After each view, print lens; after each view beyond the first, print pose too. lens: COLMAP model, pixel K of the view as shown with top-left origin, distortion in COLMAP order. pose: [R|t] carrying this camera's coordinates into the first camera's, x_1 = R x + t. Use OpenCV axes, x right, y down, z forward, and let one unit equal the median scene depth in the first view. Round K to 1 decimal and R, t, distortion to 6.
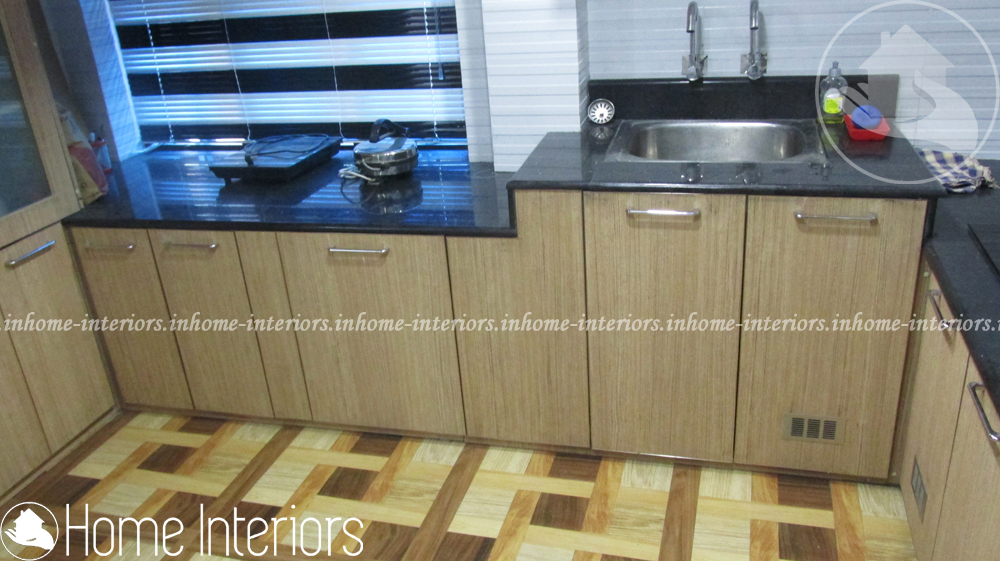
lens RADIAL K [[824.7, 0, 497.8], [0, 824.7, 278.0], [0, 0, 1]] dist [-0.041836, 0.019864]
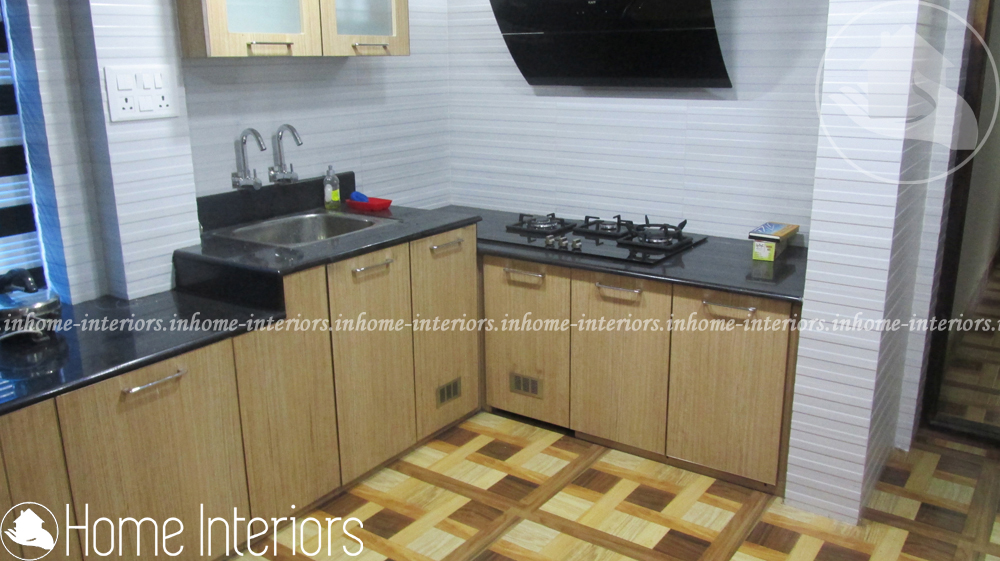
lens RADIAL K [[830.0, 0, 500.0], [0, 830.0, 280.5], [0, 0, 1]] dist [-0.005657, 0.001950]
pose [[0.334162, -0.183749, 0.924431, -0.785119], [0.368353, 0.928266, 0.051359, -0.039615], [-0.867555, 0.323355, 0.377875, 0.237364]]
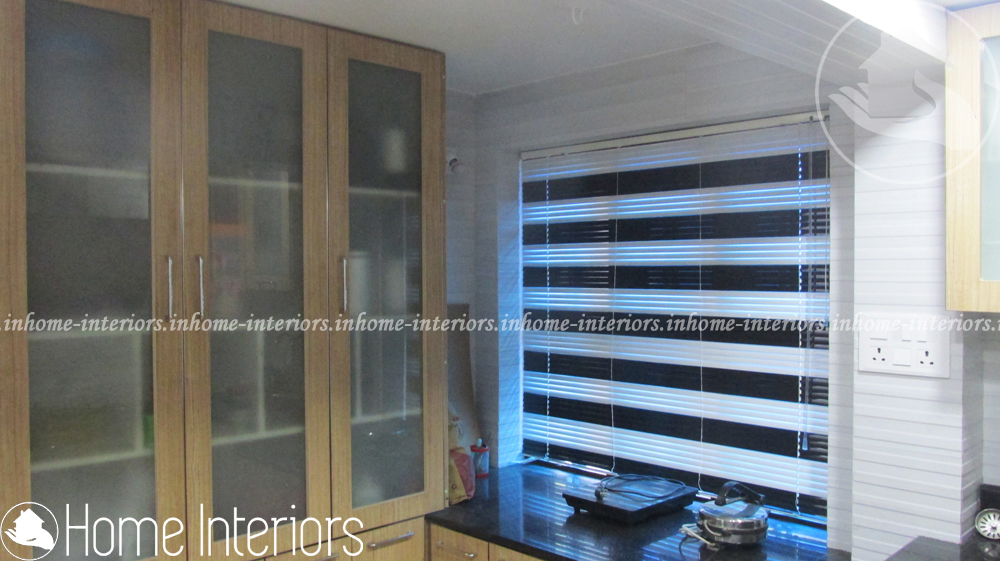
lens RADIAL K [[824.7, 0, 497.8], [0, 824.7, 278.0], [0, 0, 1]] dist [-0.041836, 0.019864]
pose [[0.863561, 0.076141, -0.498463, 0.082575], [-0.255500, 0.918311, -0.302366, -0.052552], [0.434721, 0.388469, 0.812471, 0.006714]]
